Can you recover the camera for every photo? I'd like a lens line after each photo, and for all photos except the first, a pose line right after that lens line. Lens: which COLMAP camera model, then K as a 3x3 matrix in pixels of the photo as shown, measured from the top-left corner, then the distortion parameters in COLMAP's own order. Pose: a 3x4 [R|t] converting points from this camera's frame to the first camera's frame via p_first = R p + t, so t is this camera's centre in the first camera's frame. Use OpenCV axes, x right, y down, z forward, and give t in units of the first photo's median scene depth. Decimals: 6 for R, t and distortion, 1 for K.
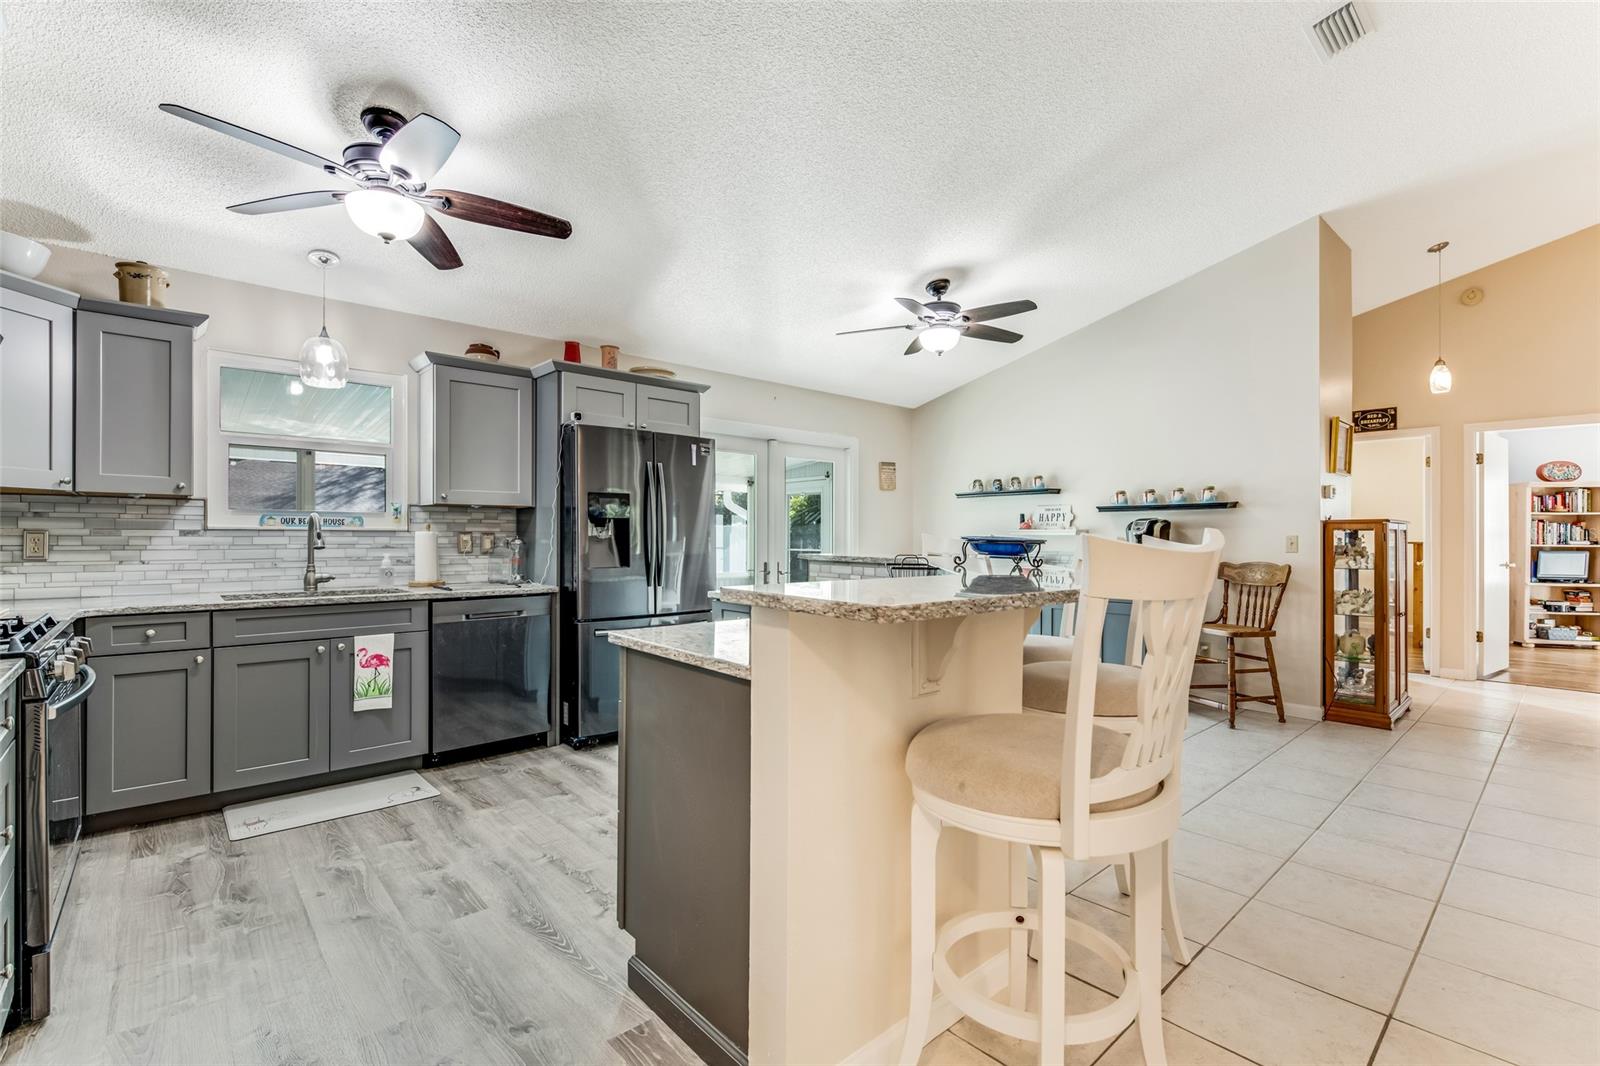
lens RADIAL K [[672.5, 0, 798.1], [0, 672.5, 532.1], [0, 0, 1]] dist [-0.009962, -0.000167]
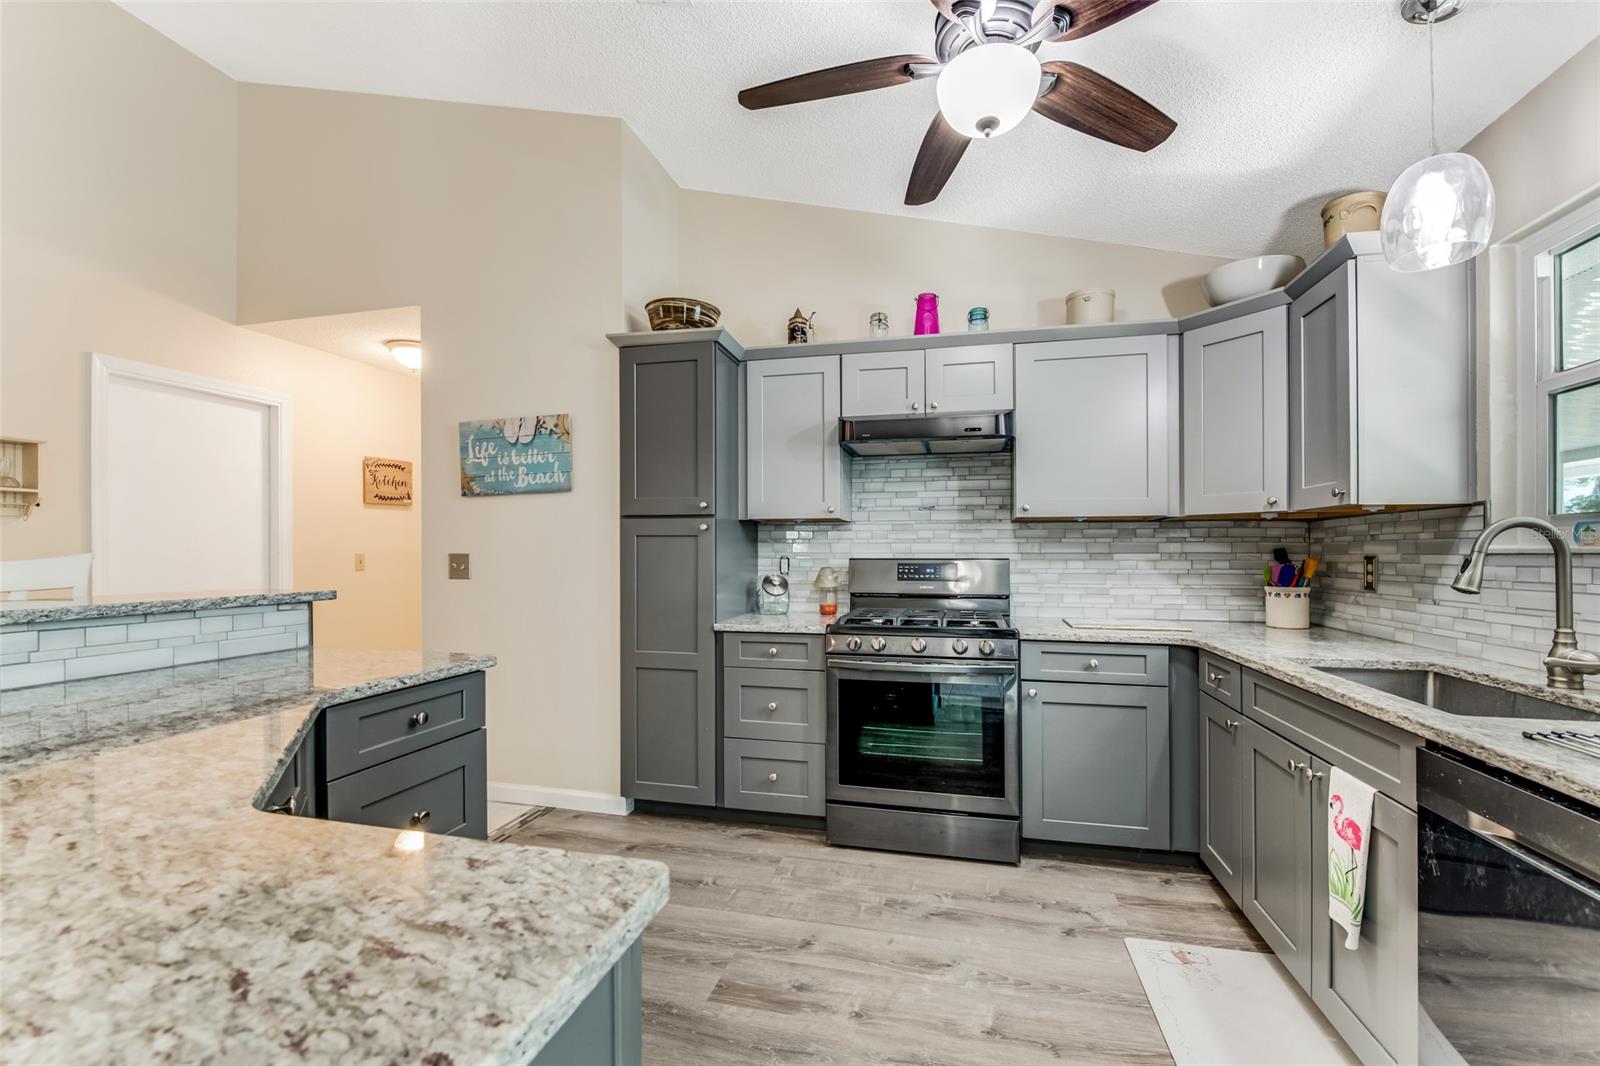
lens RADIAL K [[672.5, 0, 801.8], [0, 672.5, 547.5], [0, 0, 1]] dist [-0.009962, -0.000167]
pose [[-0.814358, -0.003478, -0.580353, -0.056348], [-0.001694, 0.999992, -0.003617, -0.009822], [0.580361, -0.001962, -0.814357, 1.522261]]
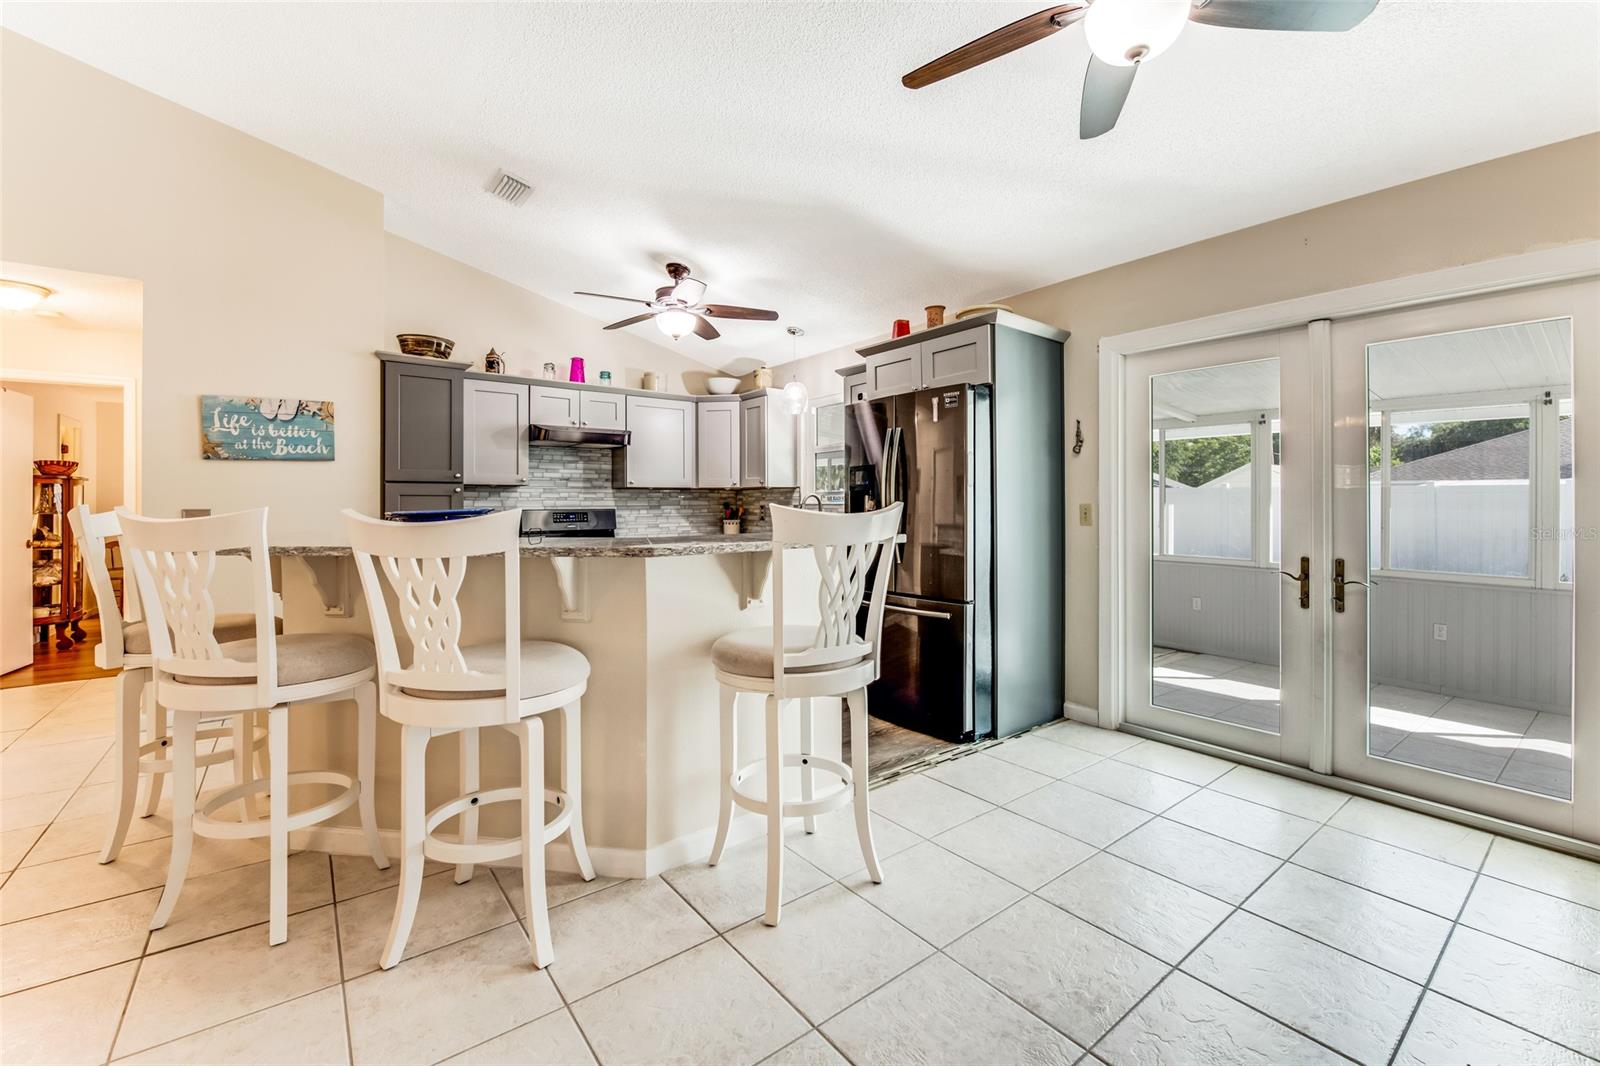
lens RADIAL K [[672.5, 0, 819.1], [0, 672.5, 505.0], [0, 0, 1]] dist [-0.009962, -0.000167]
pose [[-0.038512, 0.001225, -0.999257, 1.144273], [0.003238, 0.999994, 0.001101, -0.007663], [0.999253, -0.003193, -0.038515, 1.510878]]
